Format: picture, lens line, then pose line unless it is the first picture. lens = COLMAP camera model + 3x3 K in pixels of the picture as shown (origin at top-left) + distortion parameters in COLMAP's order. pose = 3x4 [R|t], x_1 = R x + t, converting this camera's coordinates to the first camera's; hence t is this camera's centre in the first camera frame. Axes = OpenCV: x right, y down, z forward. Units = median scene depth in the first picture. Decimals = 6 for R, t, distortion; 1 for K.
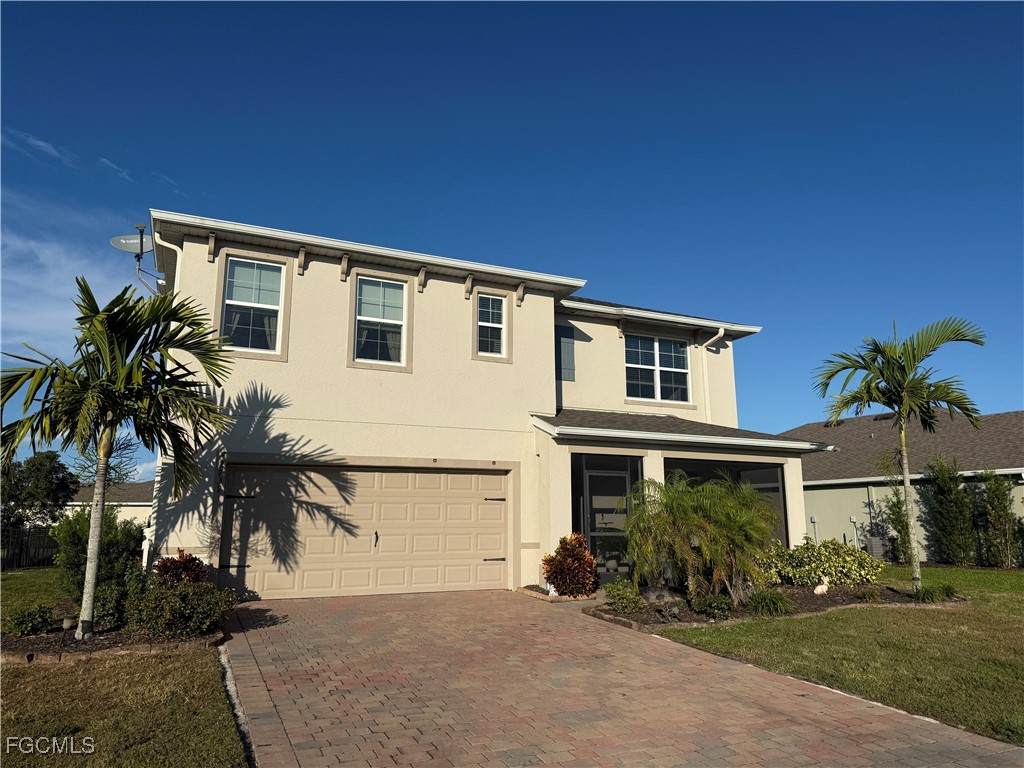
lens RADIAL K [[715.6, 0, 511.5], [0, 715.6, 385.4], [0, 0, 1]] dist [0.032103, -0.001129]
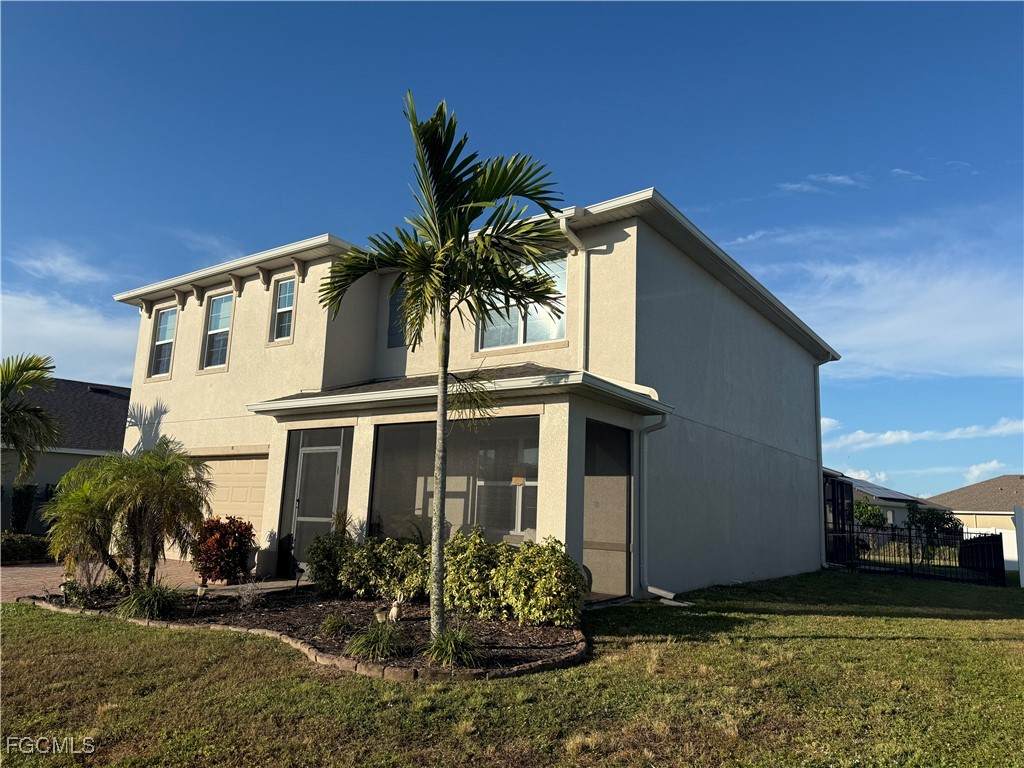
lens RADIAL K [[715.6, 0, 511.5], [0, 715.6, 383.2], [0, 0, 1]] dist [0.032103, -0.001129]
pose [[0.514061, -0.134671, -0.847116, 1.023126], [0.135354, 0.987960, -0.074924, 0.143157], [0.847007, -0.076145, 0.526100, 0.760387]]
